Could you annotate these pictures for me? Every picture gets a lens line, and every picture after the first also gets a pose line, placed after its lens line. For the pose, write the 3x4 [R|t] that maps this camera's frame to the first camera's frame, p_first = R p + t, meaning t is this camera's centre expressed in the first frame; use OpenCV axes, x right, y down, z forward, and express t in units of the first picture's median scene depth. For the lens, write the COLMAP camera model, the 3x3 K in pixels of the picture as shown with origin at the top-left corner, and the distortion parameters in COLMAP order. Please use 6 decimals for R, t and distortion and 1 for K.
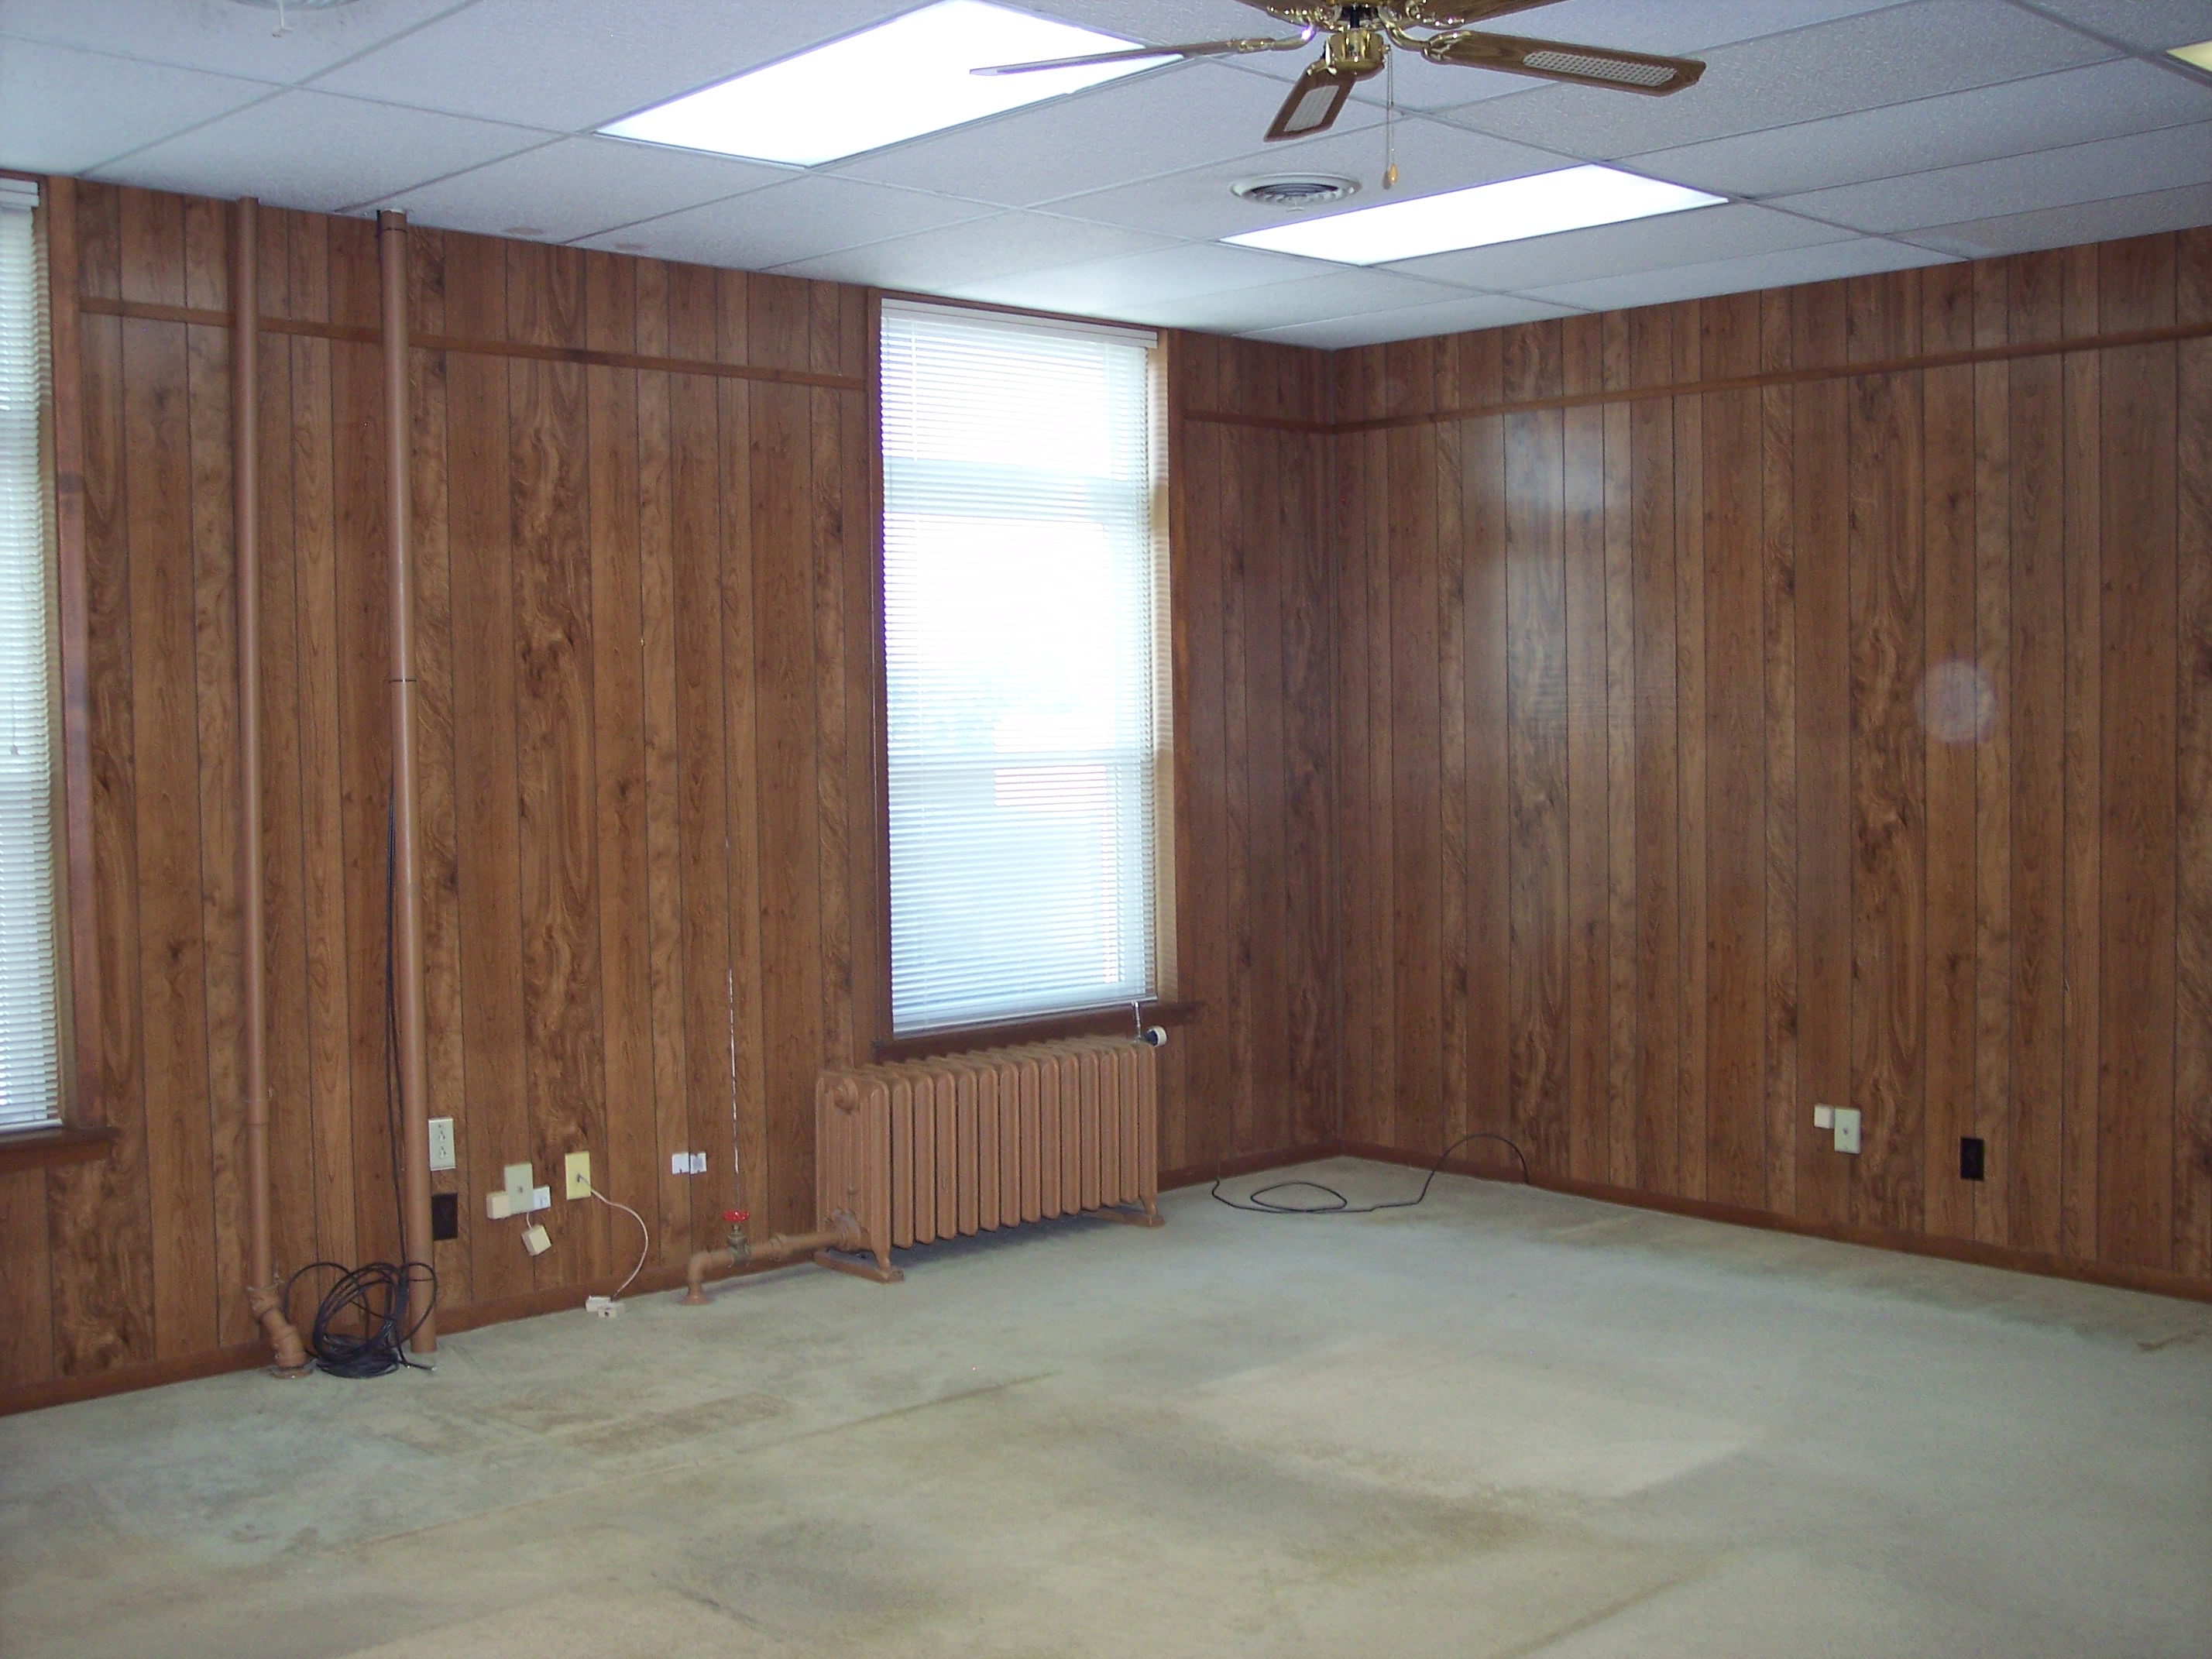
lens RADIAL K [[2551.8, 0, 1113.5], [0, 2551.8, 831.8], [0, 0, 1]] dist [-0.154062, 0.275036]
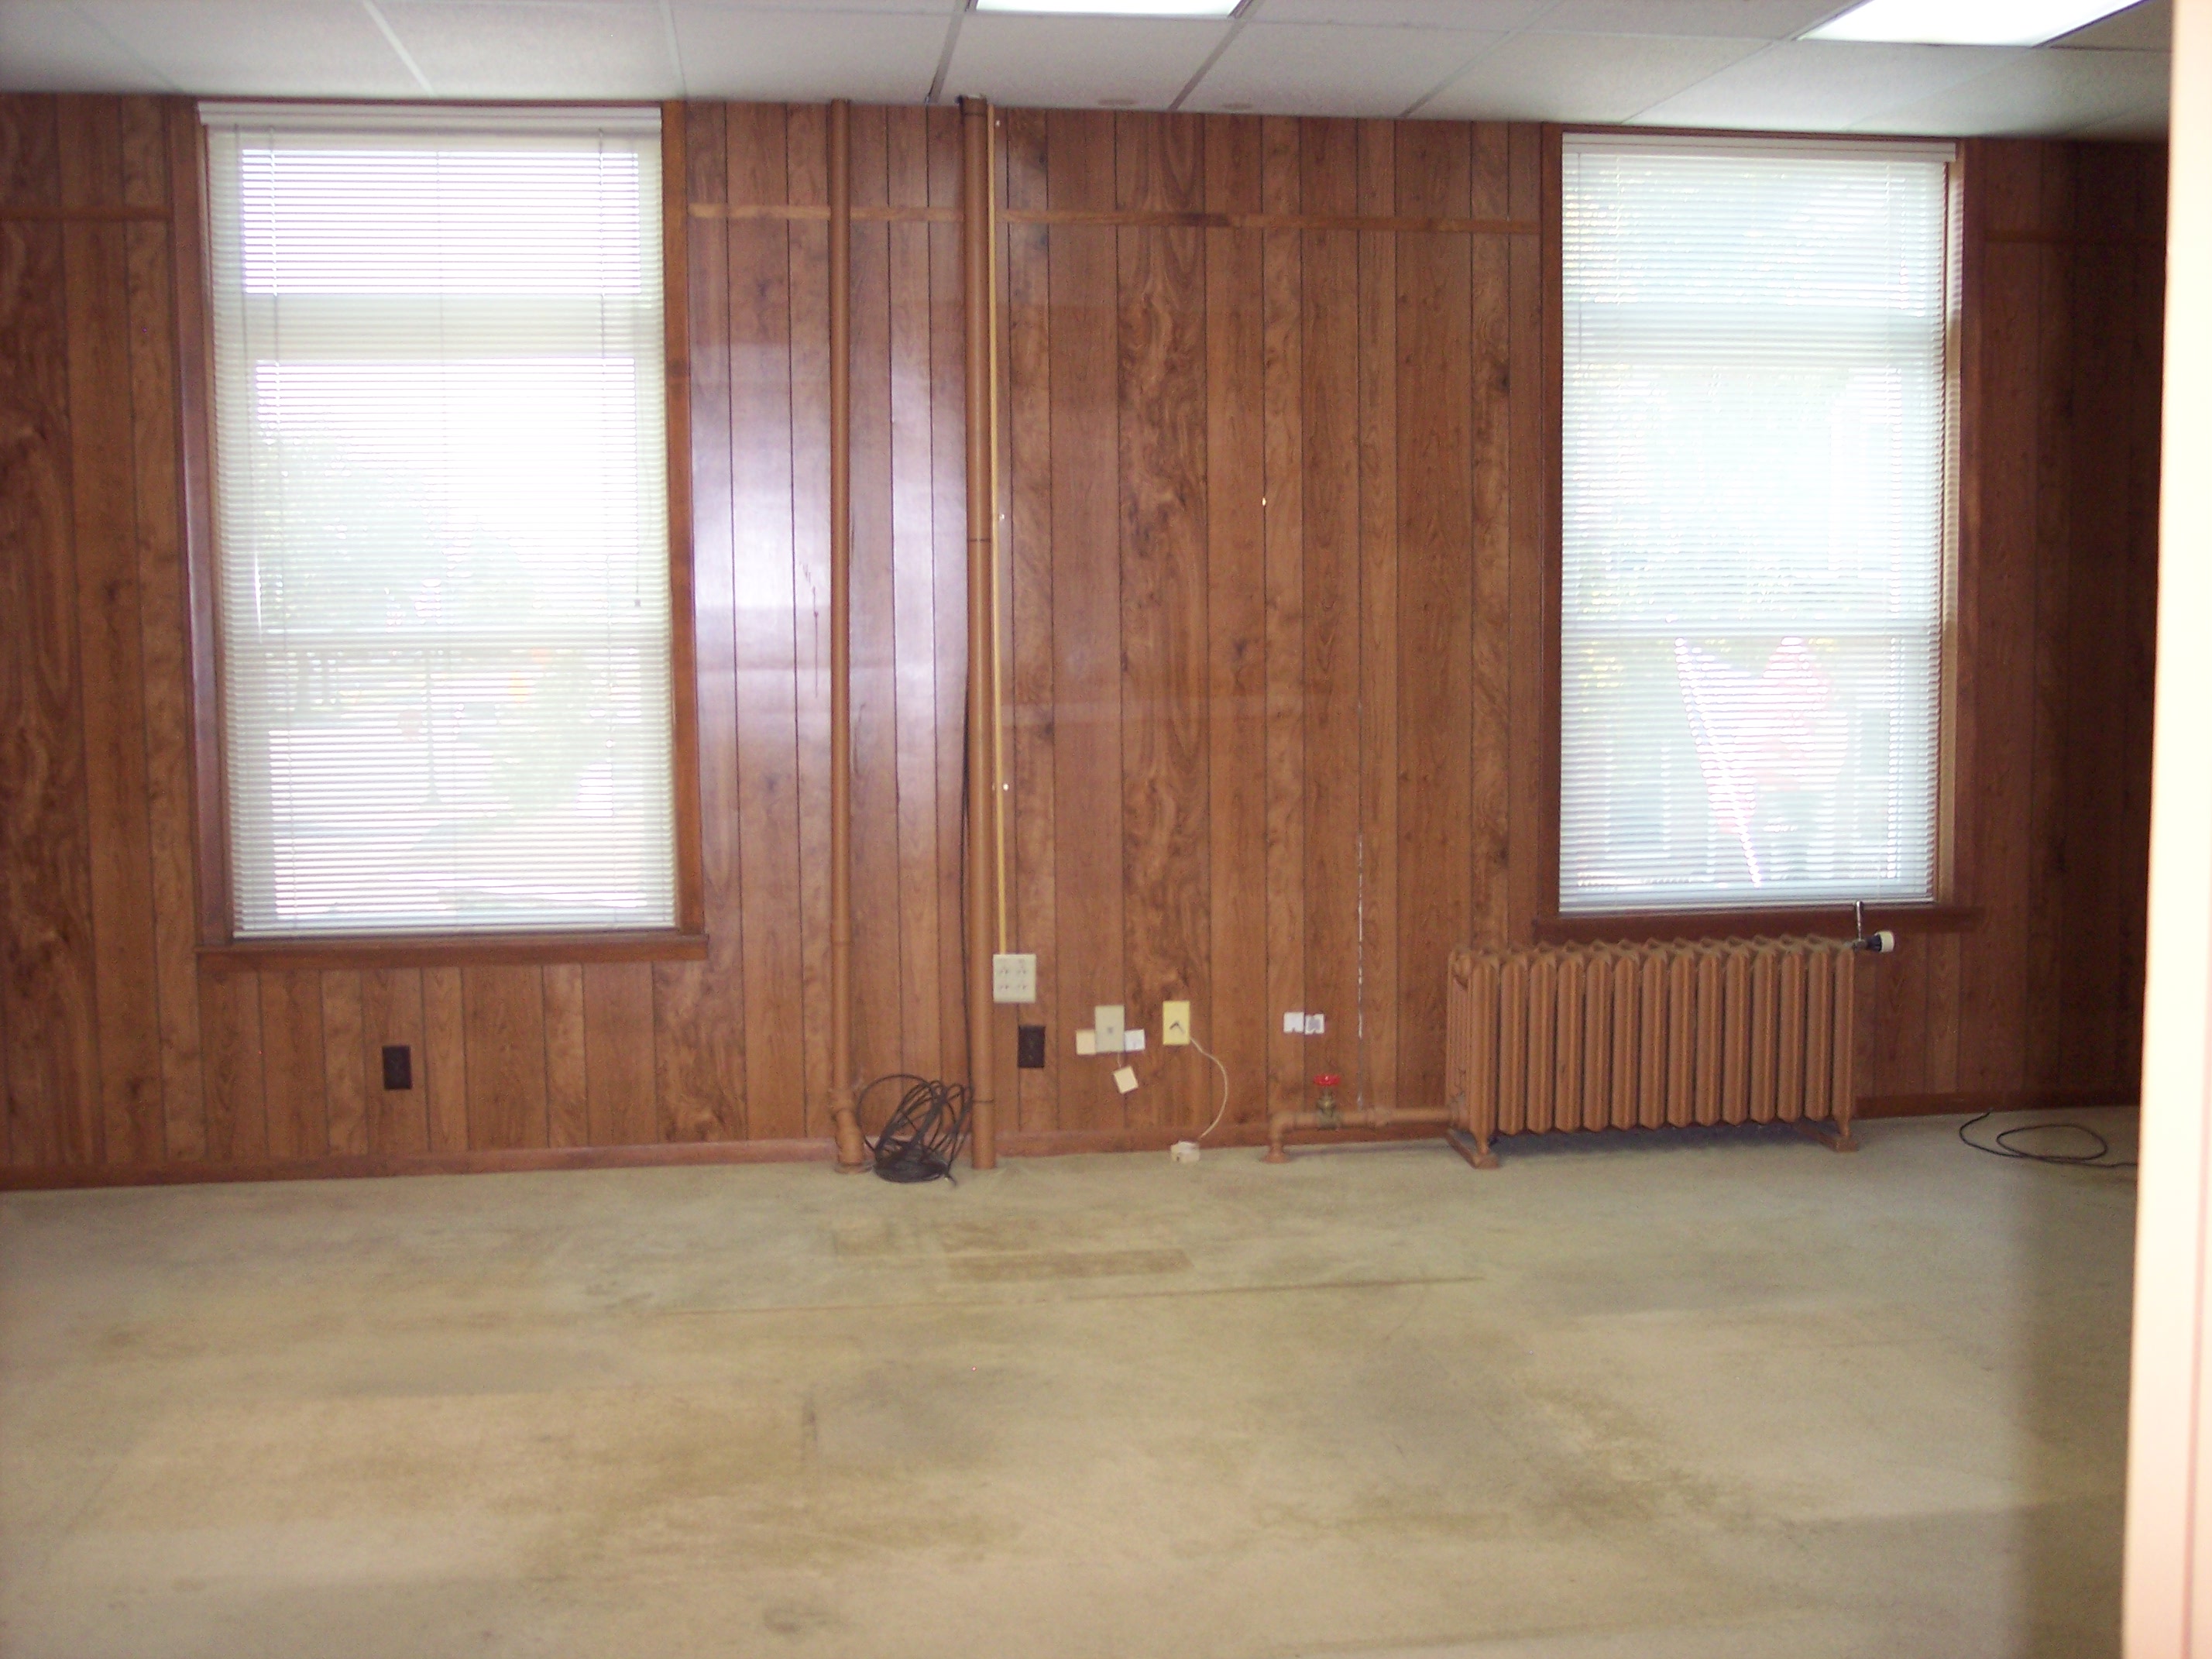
lens RADIAL K [[2551.8, 0, 1113.5], [0, 2551.8, 831.8], [0, 0, 1]] dist [-0.154062, 0.275036]
pose [[0.807729, 0.064423, -0.586023, 0.373249], [-0.031689, 0.997319, 0.065959, -0.009364], [0.588702, -0.034707, 0.807605, 0.151380]]
